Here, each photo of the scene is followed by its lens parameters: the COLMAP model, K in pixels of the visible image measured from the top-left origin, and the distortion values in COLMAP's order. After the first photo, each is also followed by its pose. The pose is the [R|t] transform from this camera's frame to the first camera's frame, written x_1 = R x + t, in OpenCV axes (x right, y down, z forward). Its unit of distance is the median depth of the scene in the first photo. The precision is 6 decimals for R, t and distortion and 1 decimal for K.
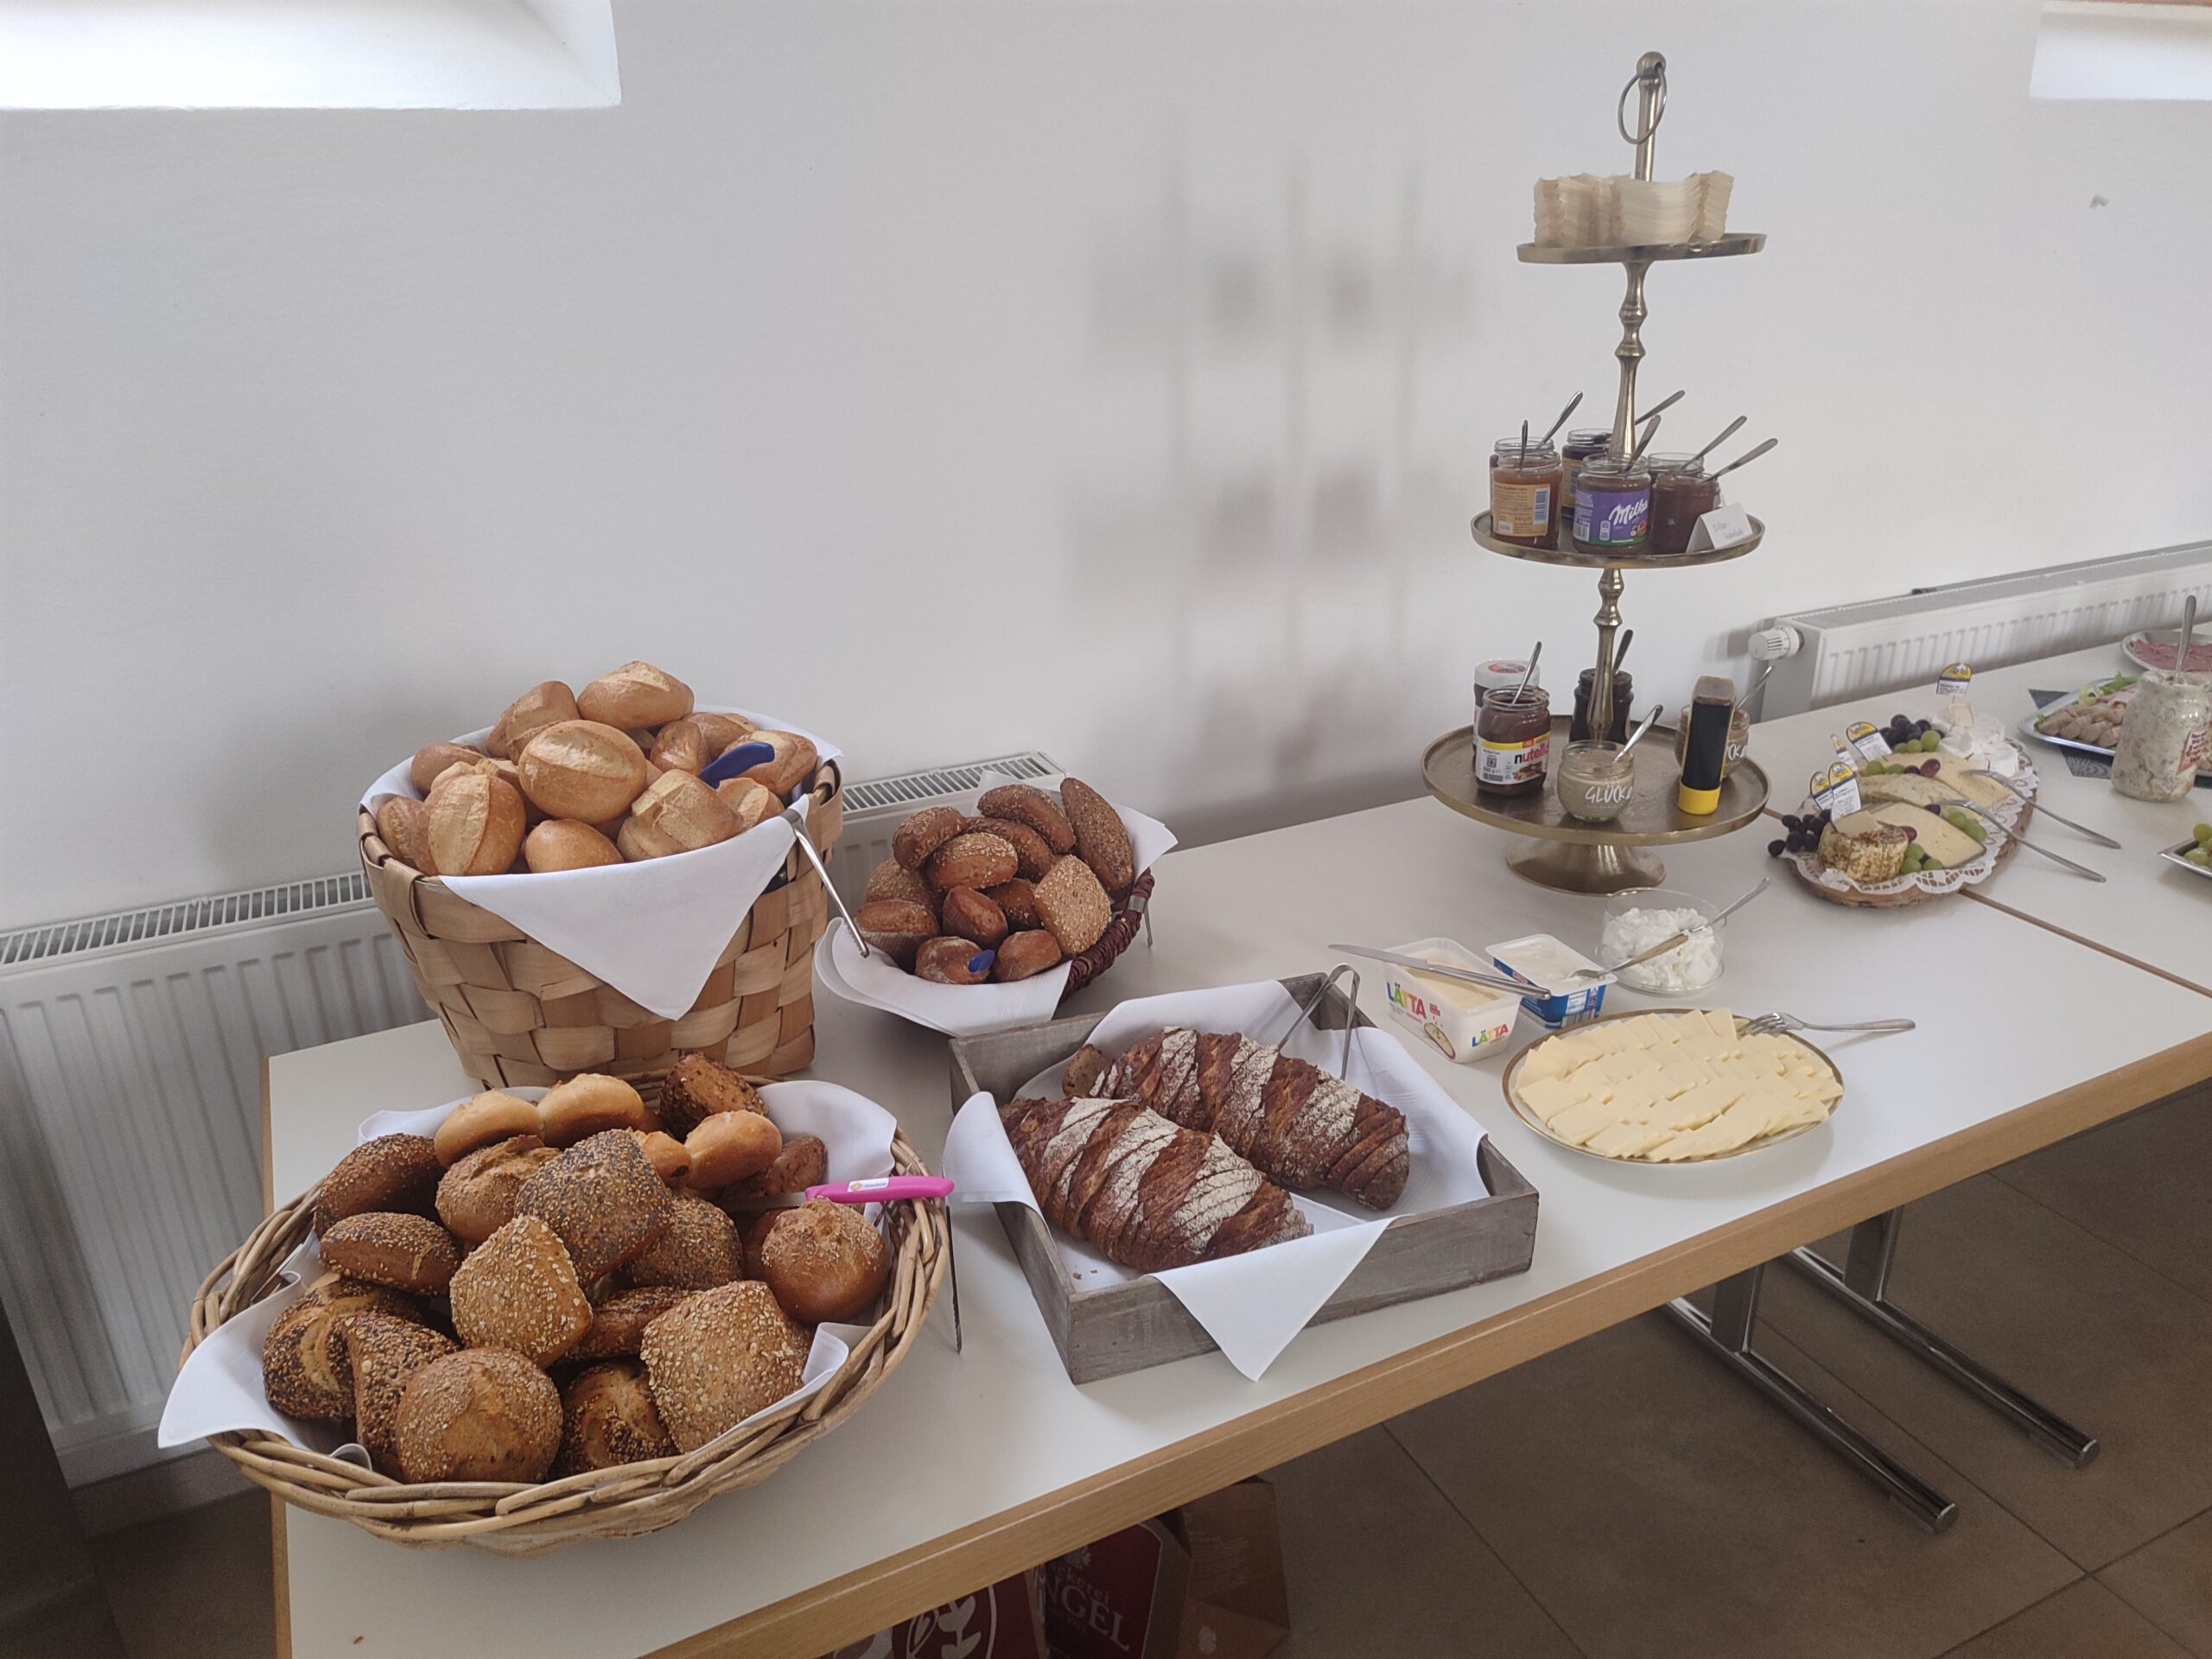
lens RADIAL K [[1648.4, 0, 1106.1], [0, 1648.4, 794.3], [0, 0, 1]] dist [0.039479, -0.001061]
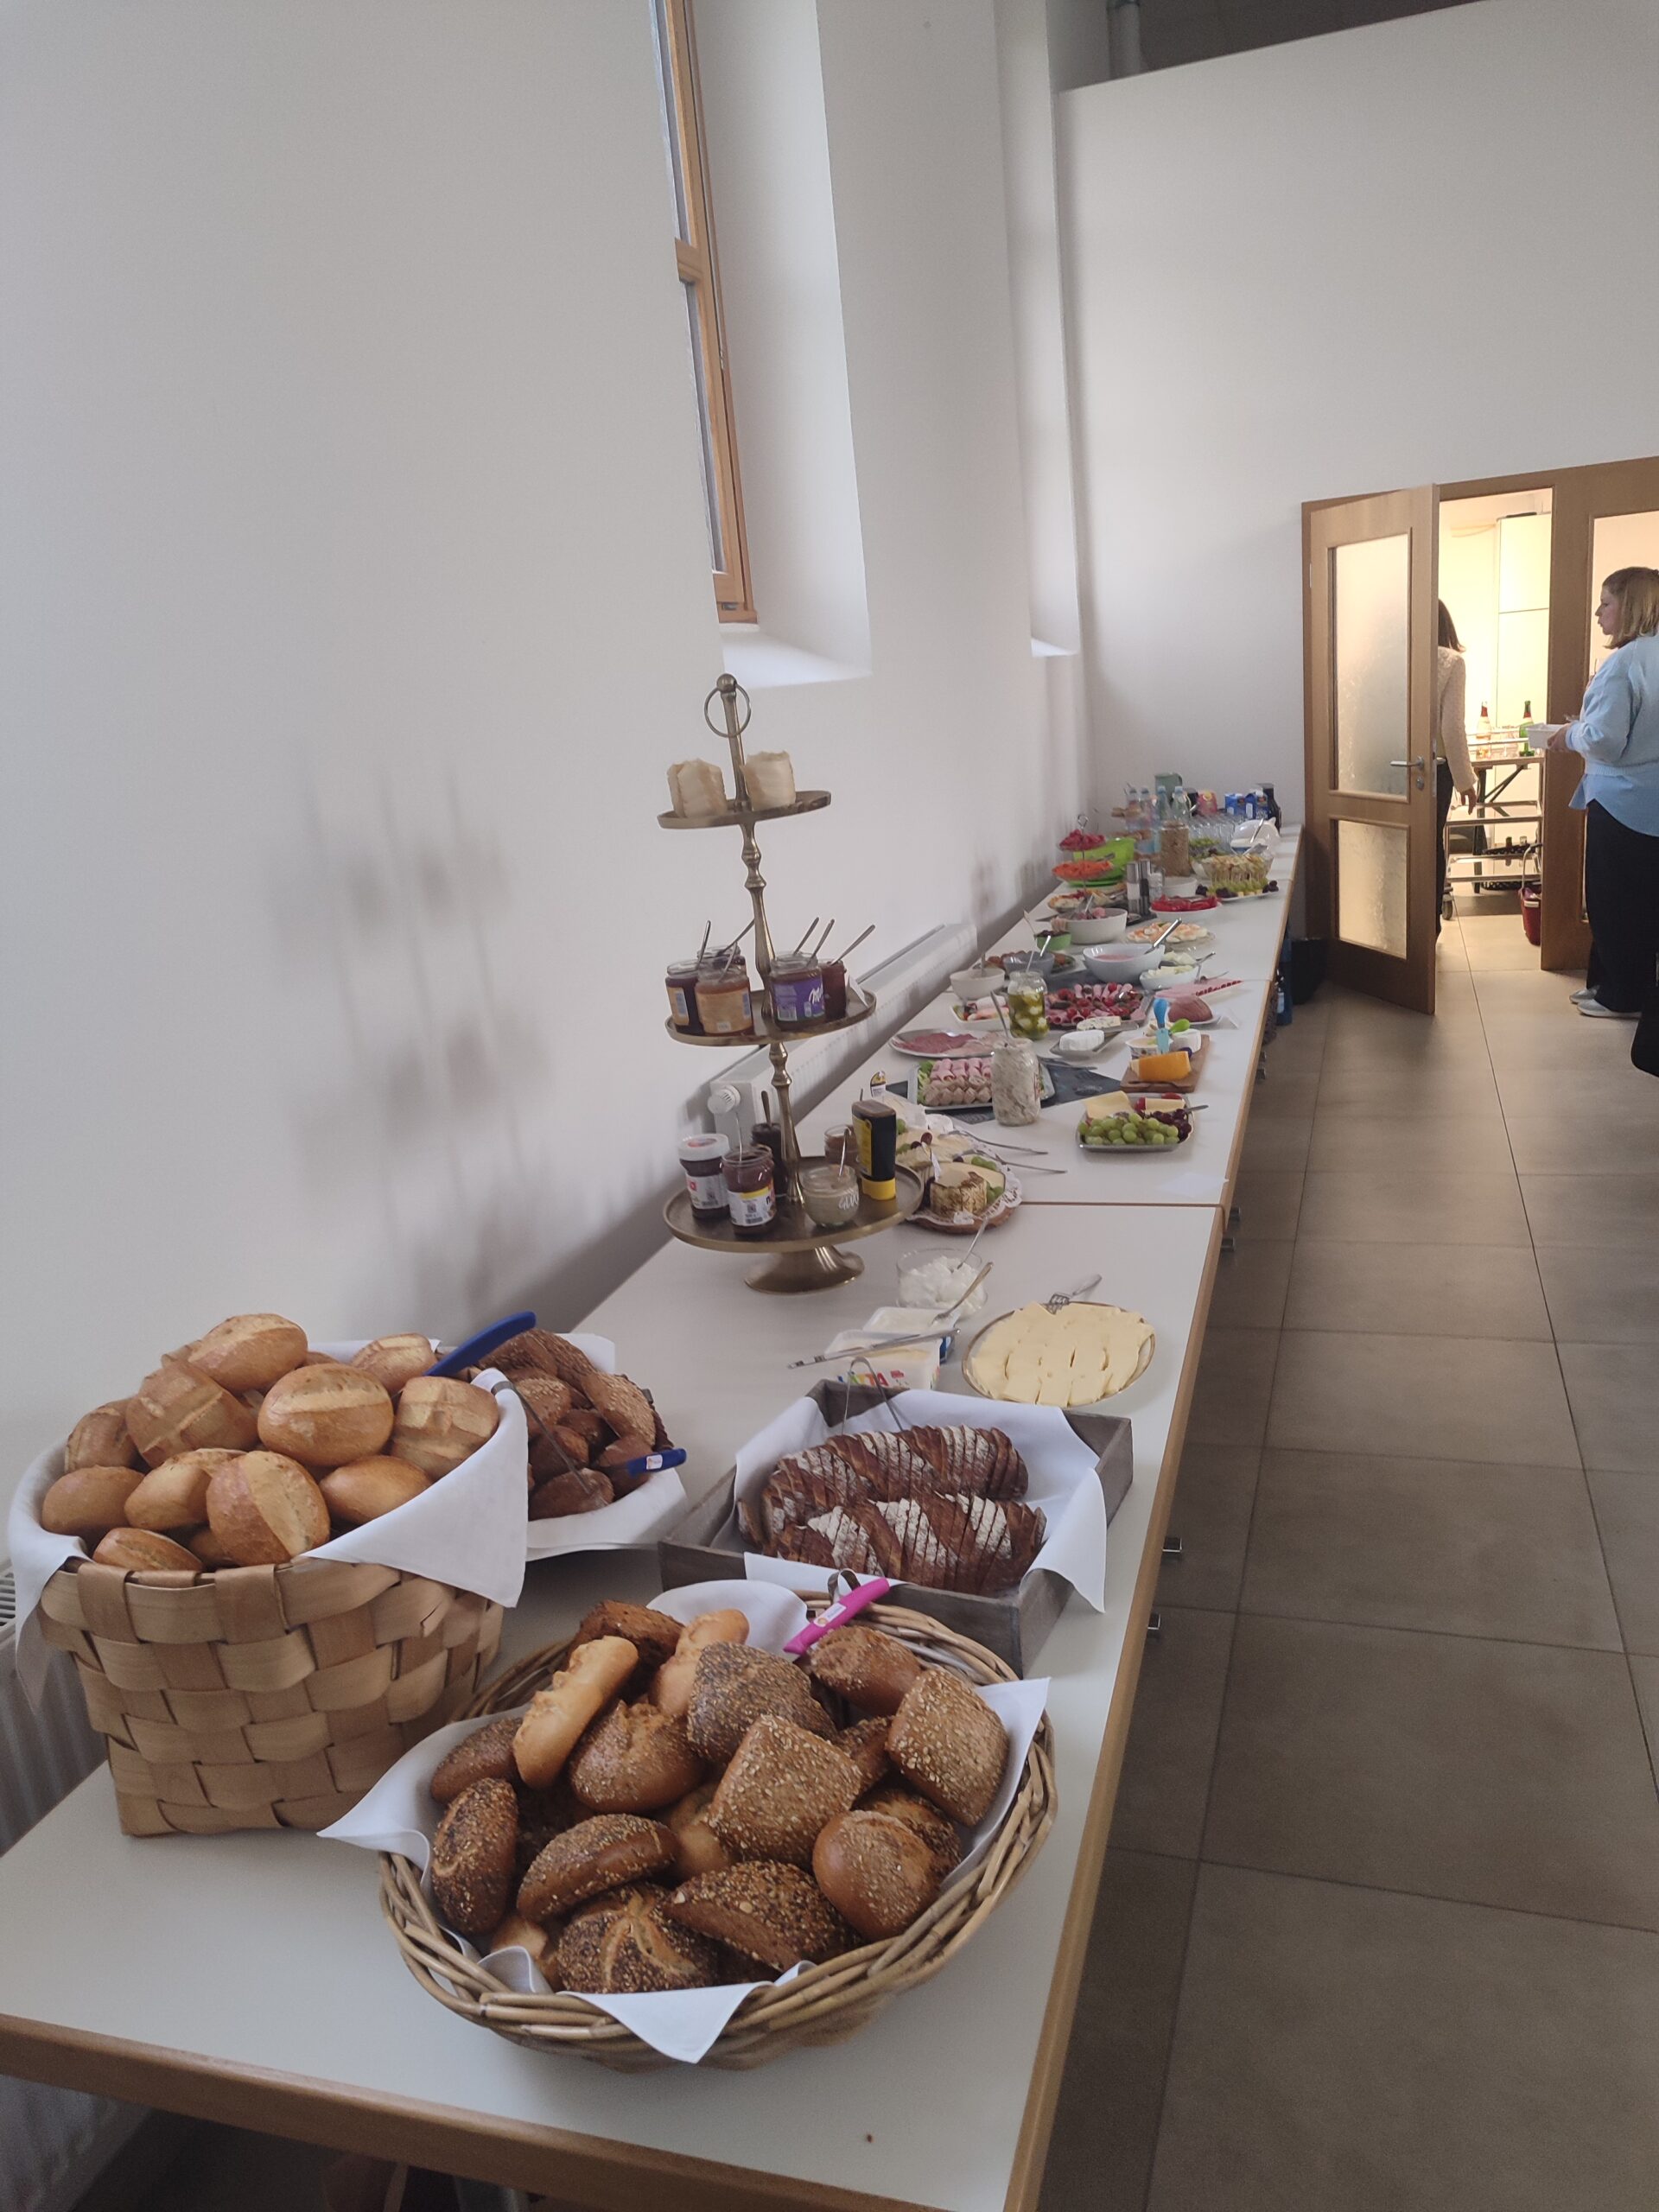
lens RADIAL K [[1605.2, 0, 821.7], [0, 1605.2, 1113.1], [0, 0, 1]] dist [0.025534, -0.003981]
pose [[0.690938, -0.237744, 0.682702, -0.576854], [0.334181, 0.942456, -0.010012, -0.061466], [-0.641036, 0.235063, 0.730628, 0.061518]]
